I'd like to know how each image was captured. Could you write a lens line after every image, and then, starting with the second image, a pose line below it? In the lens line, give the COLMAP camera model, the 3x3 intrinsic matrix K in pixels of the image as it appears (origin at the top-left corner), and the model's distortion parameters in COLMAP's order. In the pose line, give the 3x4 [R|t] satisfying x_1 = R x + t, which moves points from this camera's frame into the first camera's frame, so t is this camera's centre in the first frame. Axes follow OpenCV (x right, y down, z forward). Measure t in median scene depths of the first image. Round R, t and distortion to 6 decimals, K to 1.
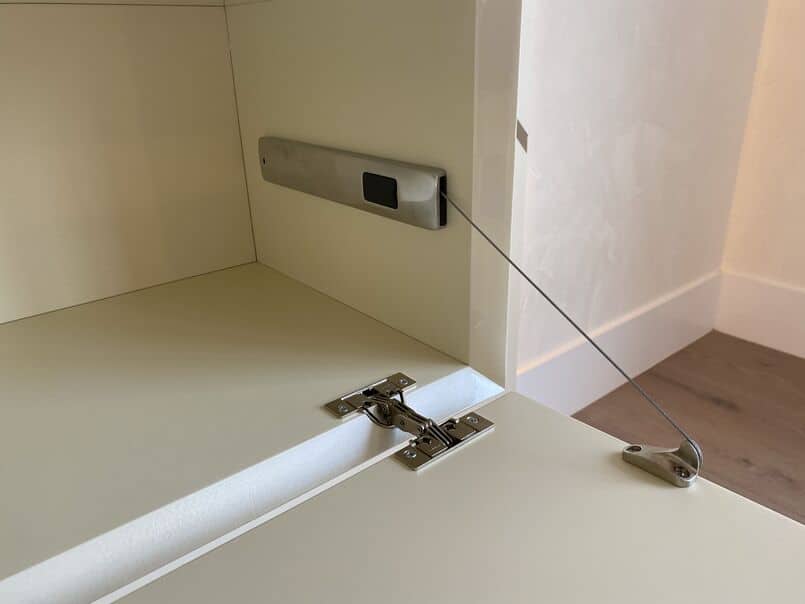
lens RADIAL K [[618.1, 0, 404.0], [0, 618.1, 302.6], [0, 0, 1]] dist [-0.004497, -0.005033]
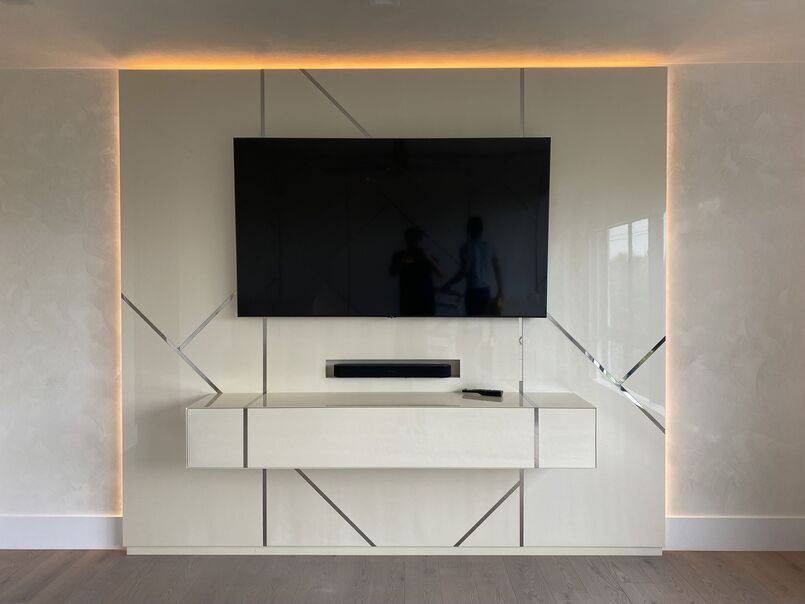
lens RADIAL K [[618.1, 0, 404.0], [0, 618.1, 302.6], [0, 0, 1]] dist [-0.004497, -0.005033]
pose [[0.762745, 0.034483, -0.645779, 0.918530], [-0.267415, 0.926023, -0.266404, 0.272771], [0.588820, 0.375889, 0.715541, -1.845840]]
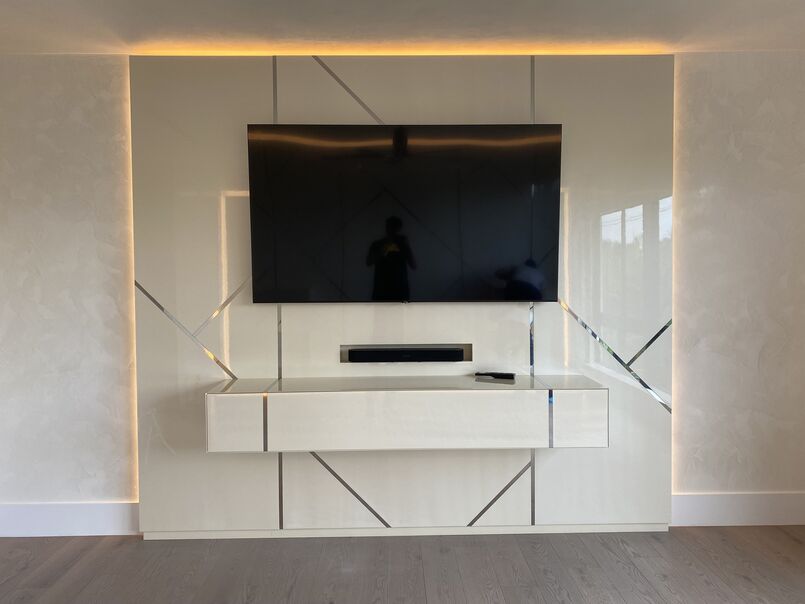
lens RADIAL K [[618.1, 0, 404.0], [0, 618.1, 302.6], [0, 0, 1]] dist [-0.004497, -0.005033]
pose [[0.780345, 0.040764, -0.624019, 0.846866], [-0.253828, 0.932622, -0.256492, 0.326164], [0.571518, 0.358546, 0.738114, -1.936376]]
